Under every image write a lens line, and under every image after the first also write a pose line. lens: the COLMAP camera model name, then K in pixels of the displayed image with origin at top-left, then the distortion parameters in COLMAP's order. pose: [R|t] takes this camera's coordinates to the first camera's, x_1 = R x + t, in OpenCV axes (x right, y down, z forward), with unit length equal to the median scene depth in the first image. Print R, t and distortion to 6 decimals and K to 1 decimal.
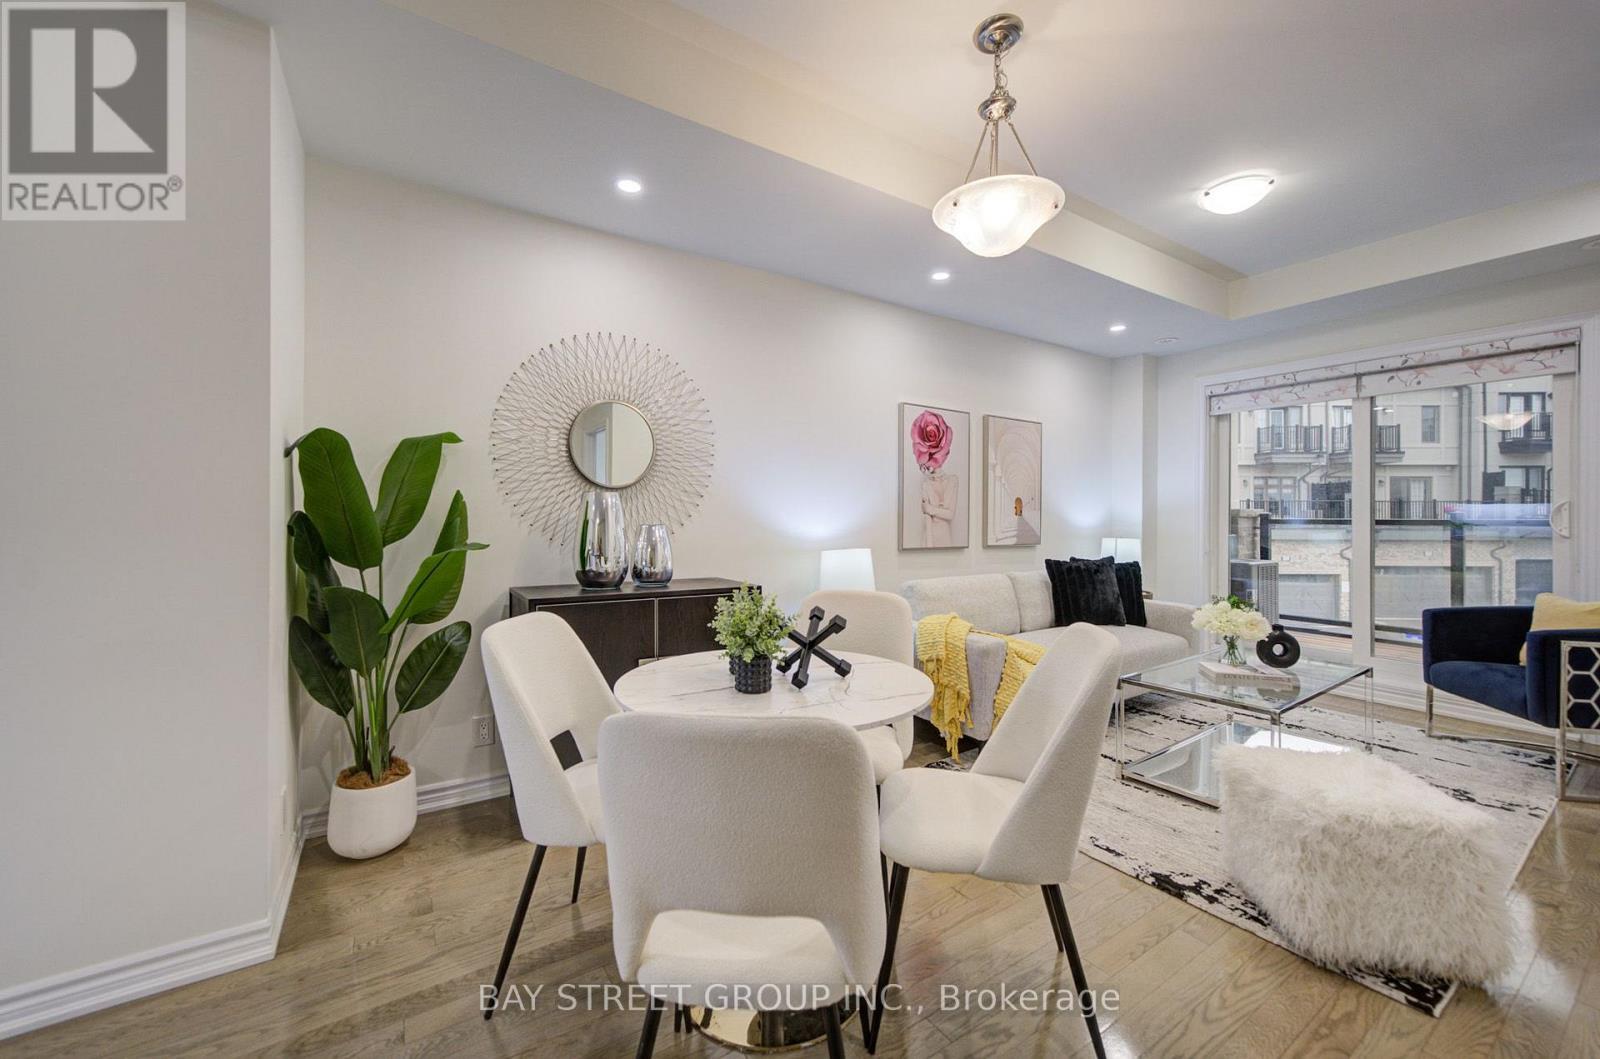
lens RADIAL K [[636.0, 0, 805.6], [0, 636.0, 513.0], [0, 0, 1]] dist [0.008588, 0.000048]
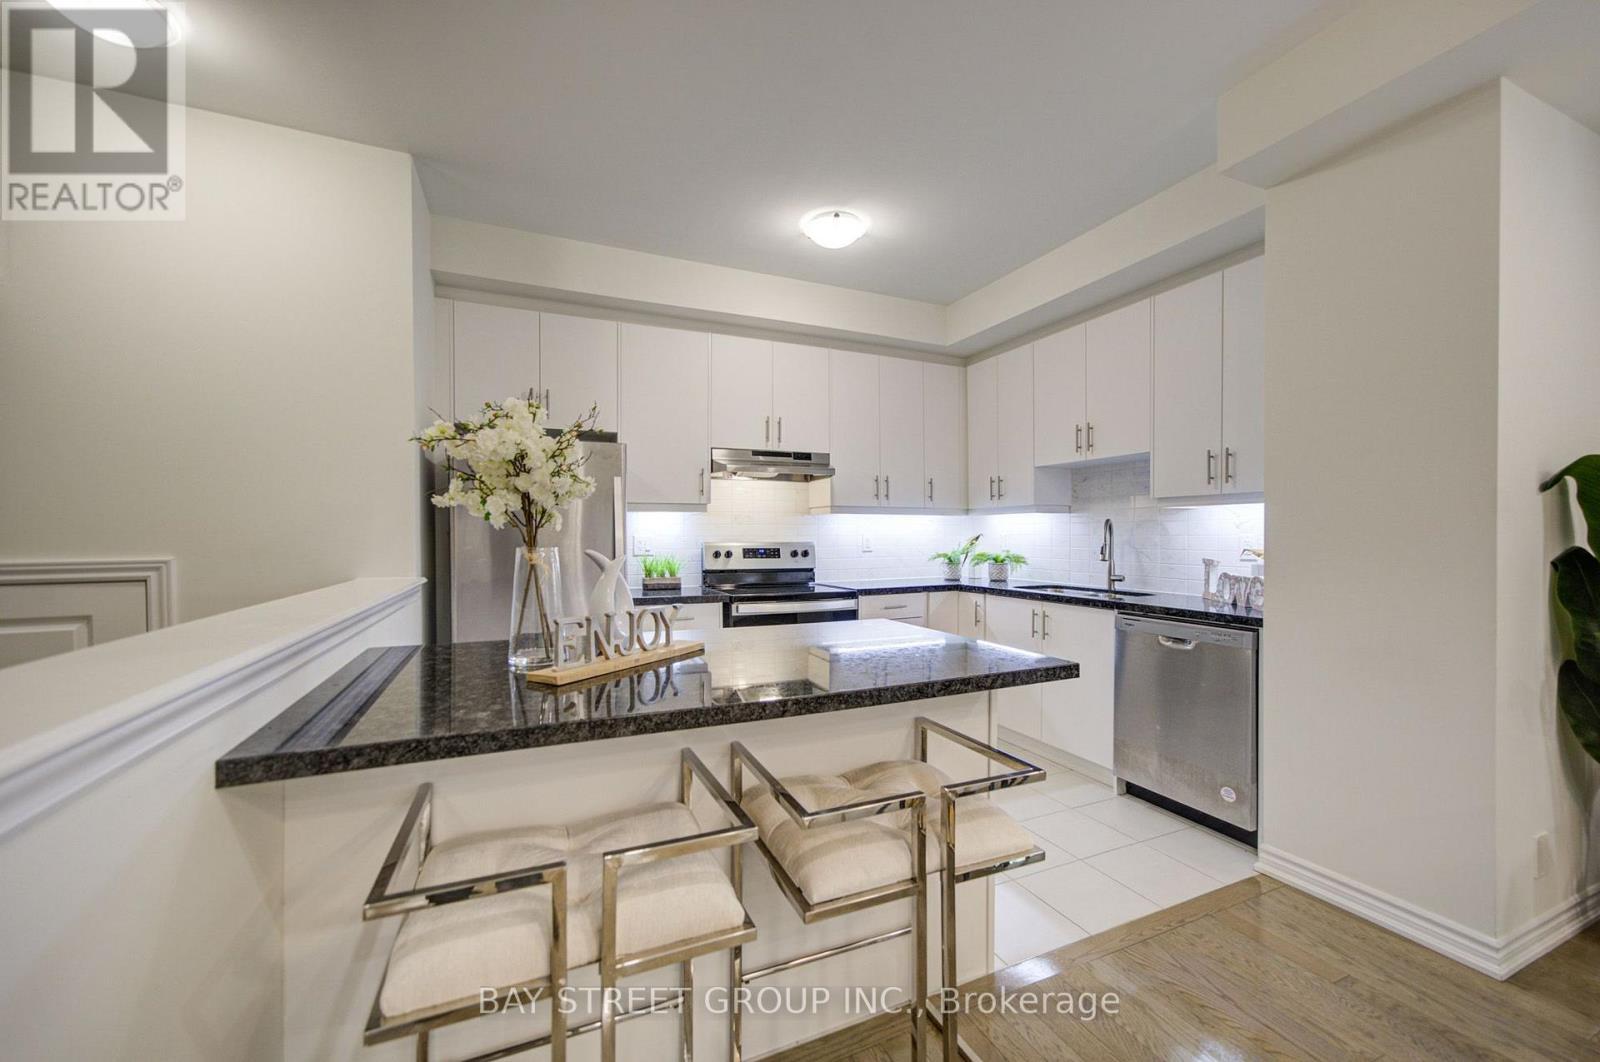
lens RADIAL K [[624.6, 0, 795.3], [0, 624.6, 539.4], [0, 0, 1]] dist [0.004074, 0.000206]
pose [[-0.164081, -0.006865, -0.986423, 0.249135], [-0.000062, 0.999976, -0.006949, -0.004486], [0.986447, -0.001079, -0.164077, 0.039118]]
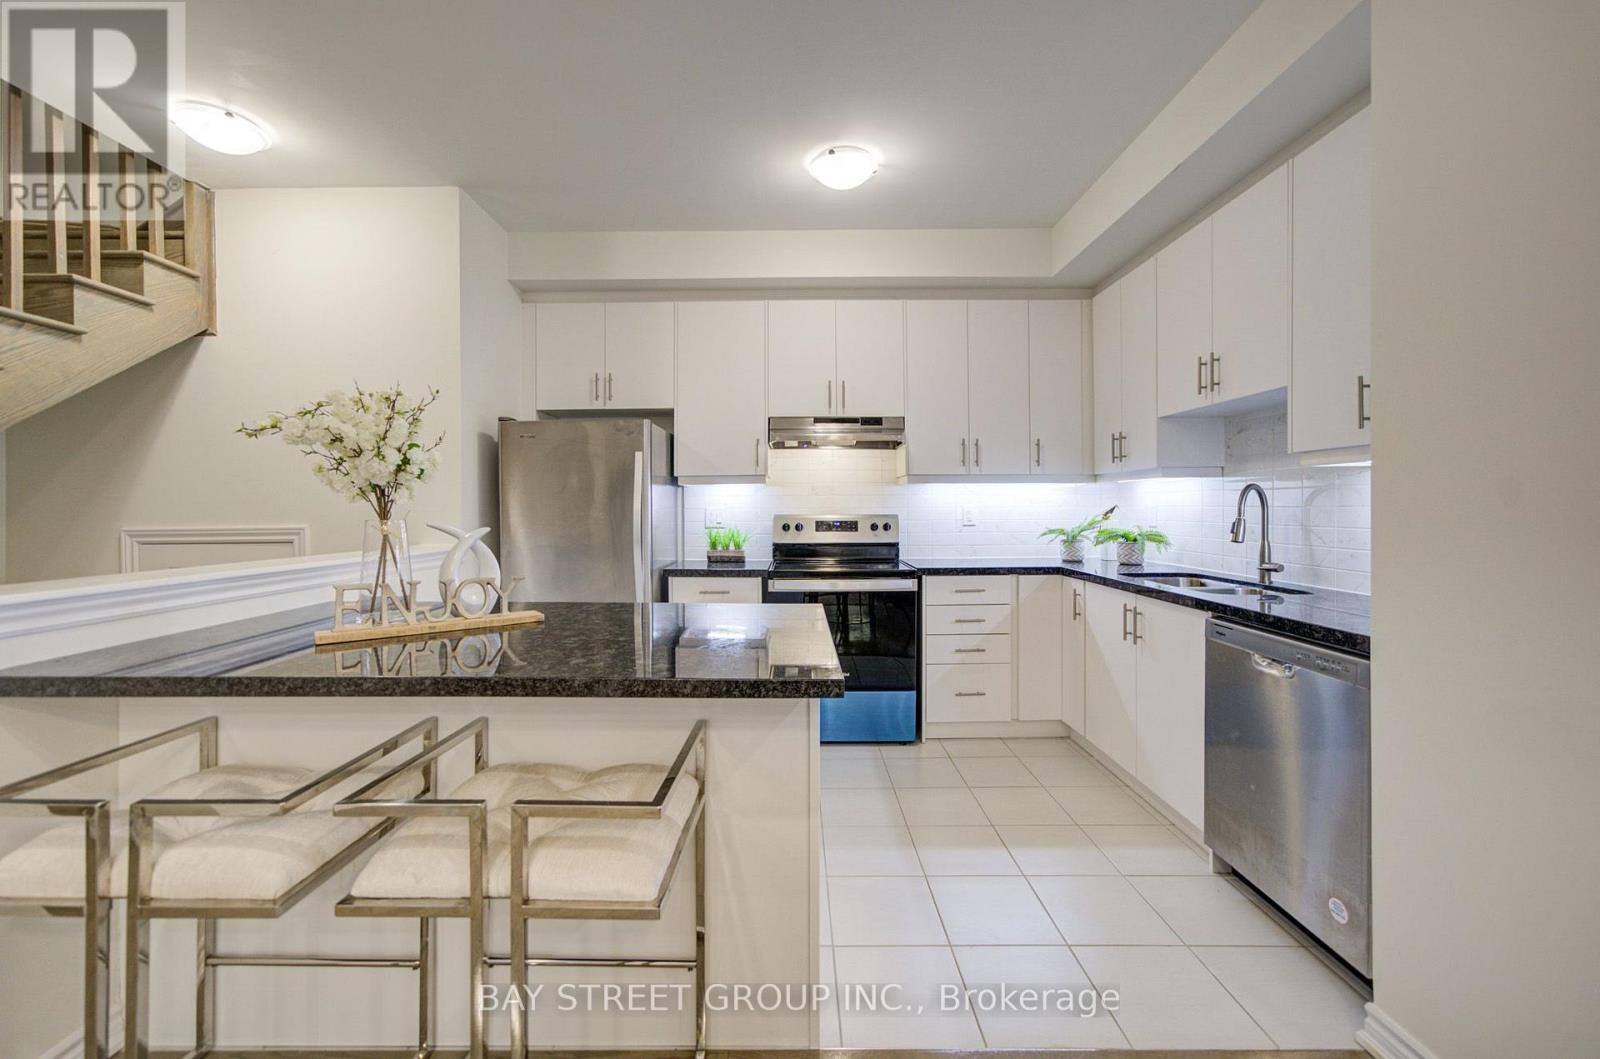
lens RADIAL K [[624.0, 0, 800.7], [0, 624.0, 513.0], [0, 0, 1]] dist [0.009360, 0.000159]
pose [[-0.554918, -0.005514, -0.831887, -0.003917], [-0.004773, 0.999983, -0.003444, -0.006588], [0.831892, 0.002059, -0.554934, 0.454364]]
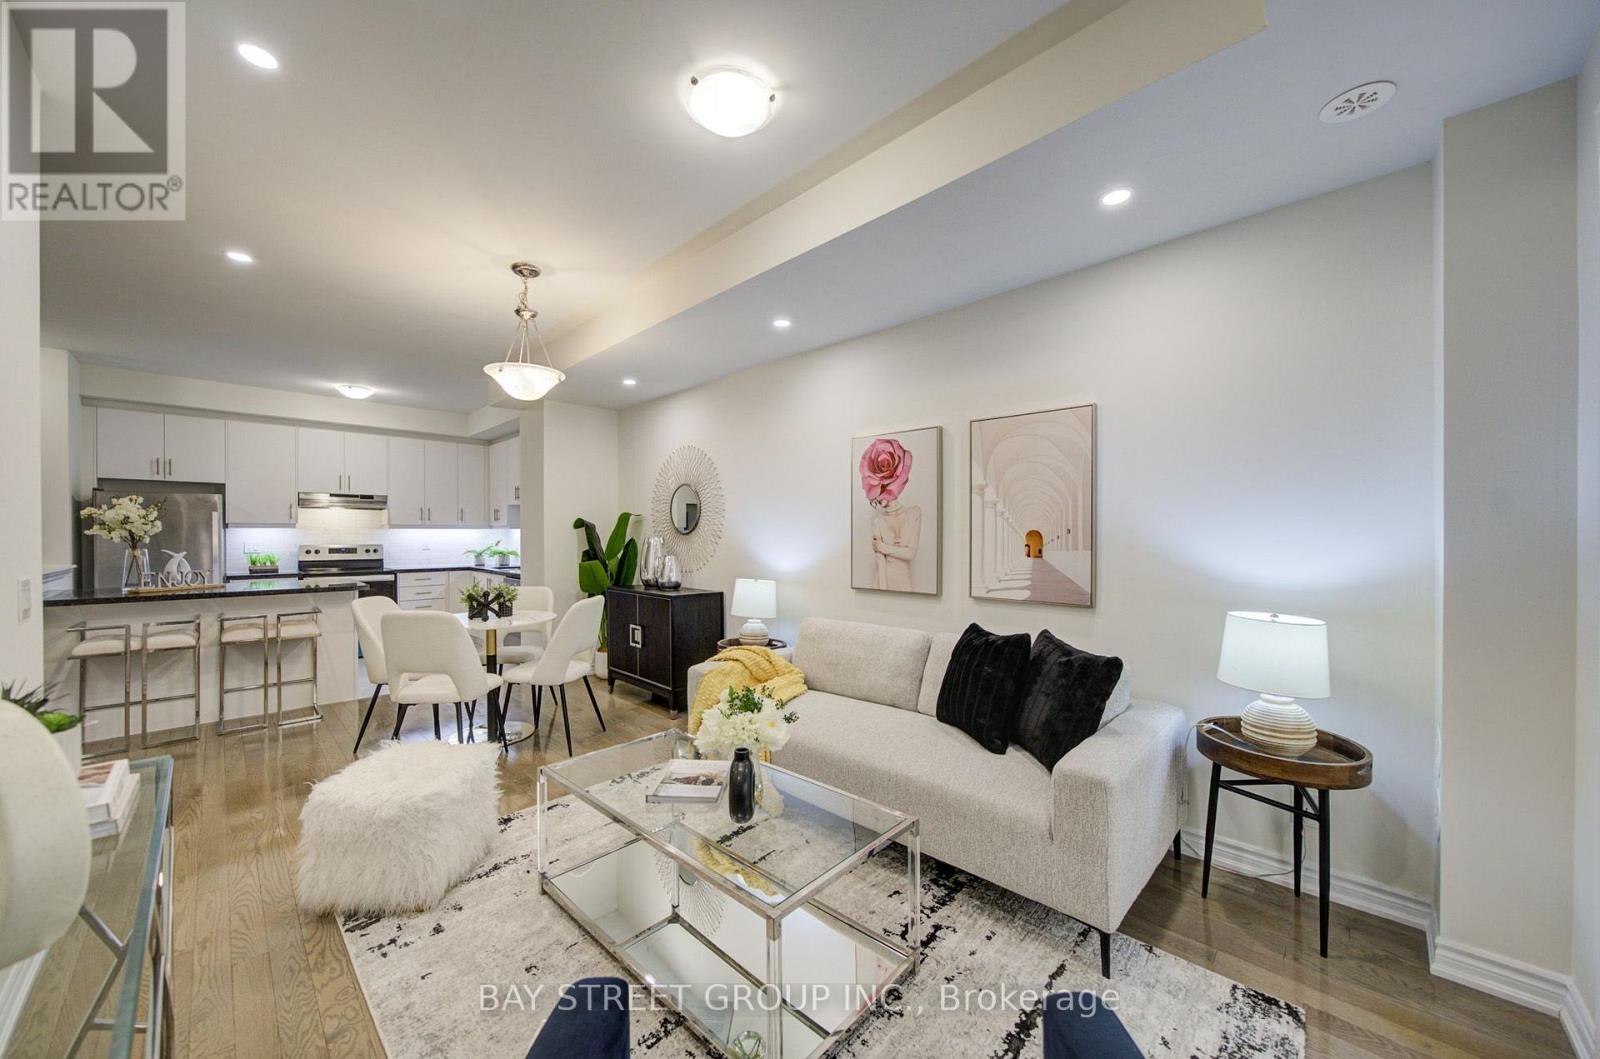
lens RADIAL K [[594.3, 0, 805.2], [0, 594.3, 531.7], [0, 0, 1]] dist [-0.033796, 0.016041]
pose [[0.195749, -0.013219, -0.980565, 1.626827], [0.001281, 0.999912, -0.013224, -0.027848], [0.980653, 0.001333, 0.195748, 1.185073]]
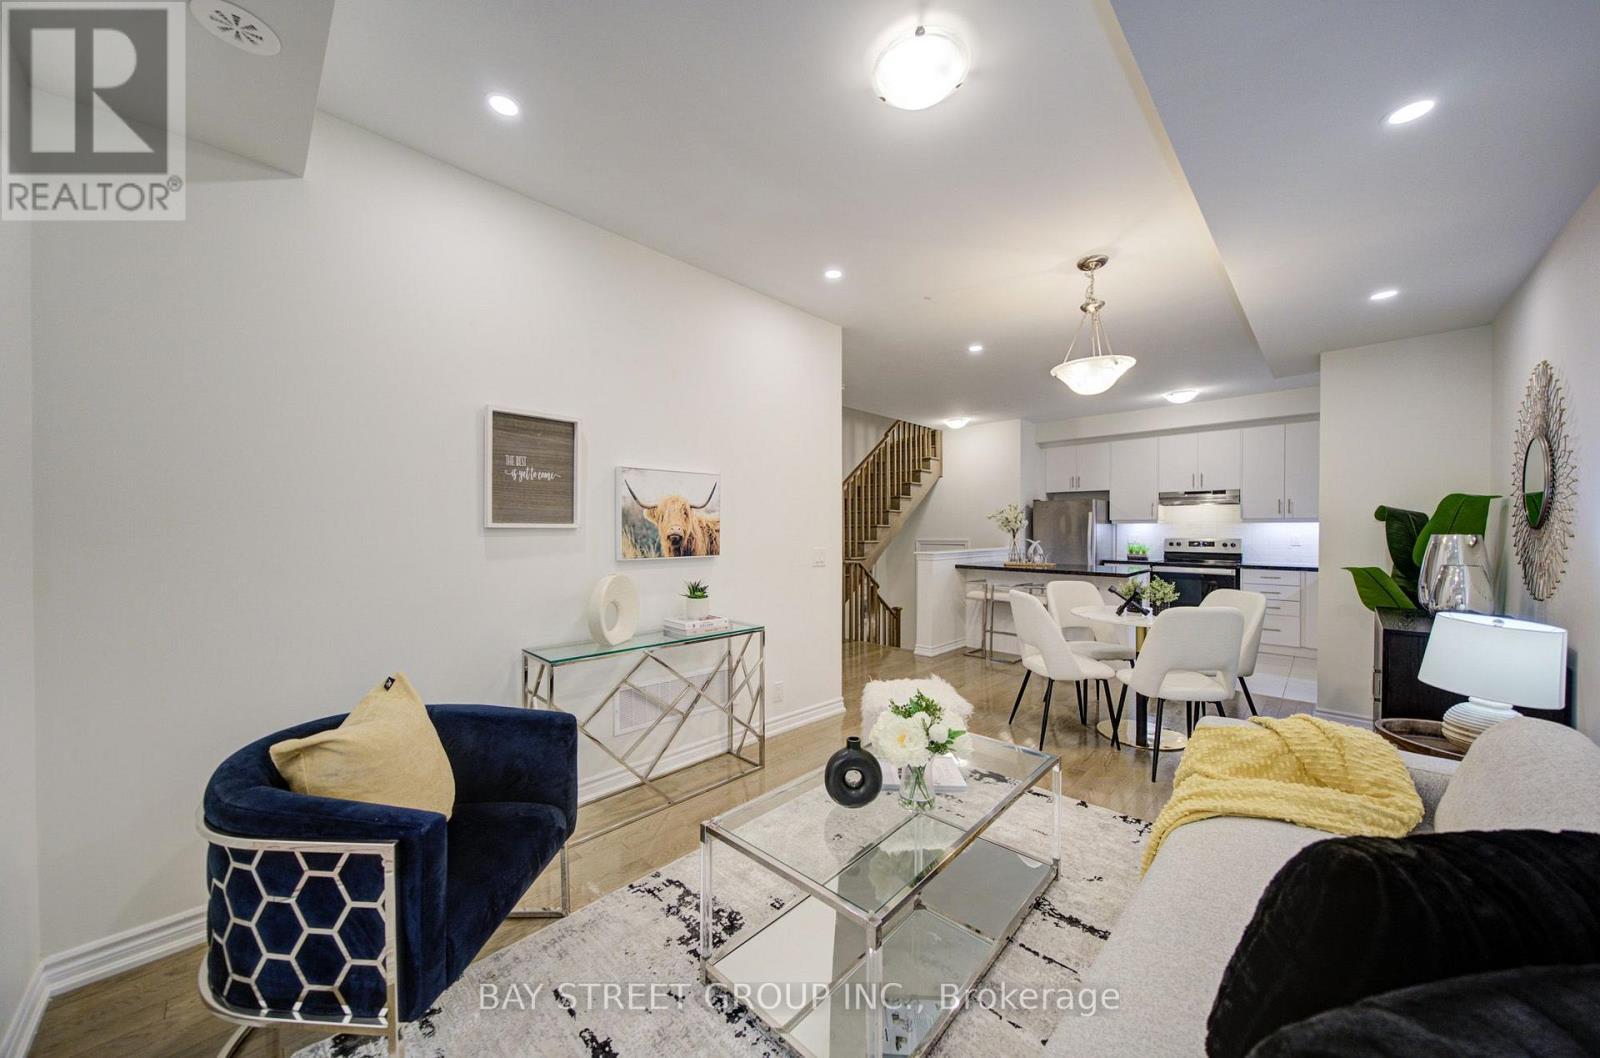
lens RADIAL K [[569.4, 0, 800.0], [0, 569.4, 529.0], [0, 0, 1]] dist [0.000885, 0.000046]
pose [[-0.975496, -0.008774, -0.219844, 1.139302], [-0.009306, 0.999956, 0.001387, -0.037639], [0.219822, 0.003398, -0.975534, 1.896695]]
